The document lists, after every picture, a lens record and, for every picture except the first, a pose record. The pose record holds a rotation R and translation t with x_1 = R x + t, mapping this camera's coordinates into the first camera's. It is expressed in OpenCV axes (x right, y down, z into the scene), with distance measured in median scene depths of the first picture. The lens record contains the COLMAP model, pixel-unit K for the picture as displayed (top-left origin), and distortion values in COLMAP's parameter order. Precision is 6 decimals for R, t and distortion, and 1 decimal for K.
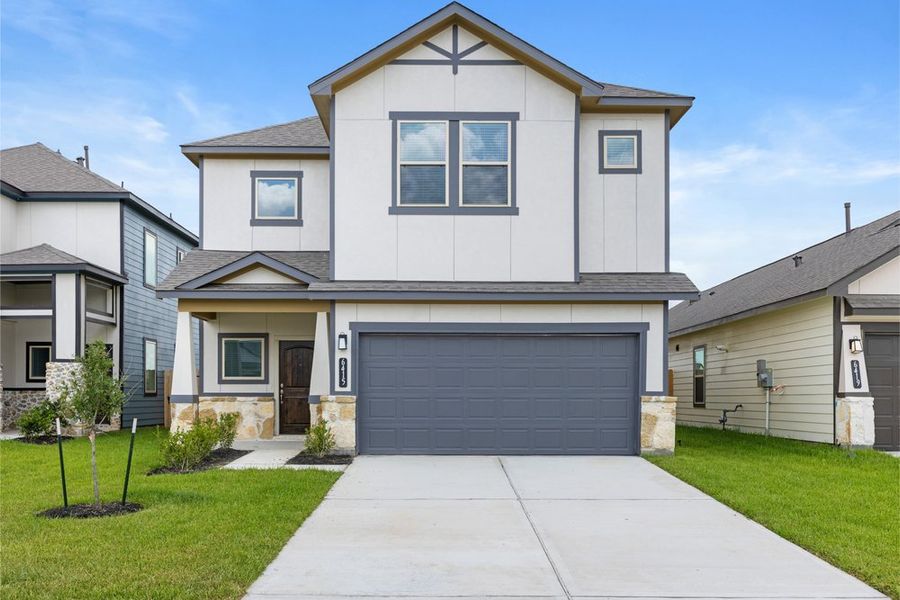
lens RADIAL K [[709.7, 0, 450.0], [0, 709.7, 300.0], [0, 0, 1]] dist [-0.001011, -0.003061]
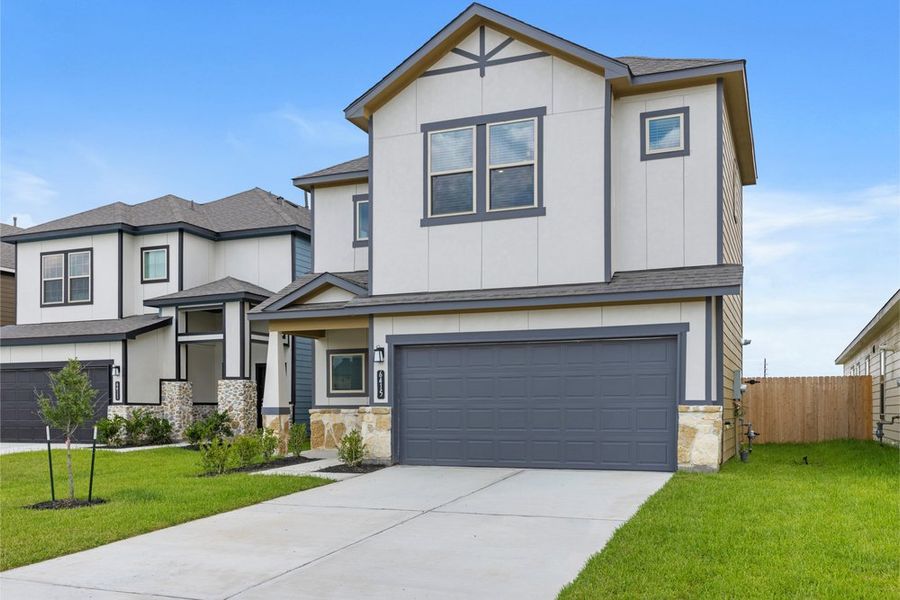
lens RADIAL K [[716.5, 0, 450.1], [0, 716.5, 317.5], [0, 0, 1]] dist [0.002712, 0.001704]
pose [[0.941742, -0.047158, -0.333014, 0.283408], [0.049616, 0.998768, -0.001123, 0.010967], [0.332656, -0.015466, 0.942921, 0.053550]]
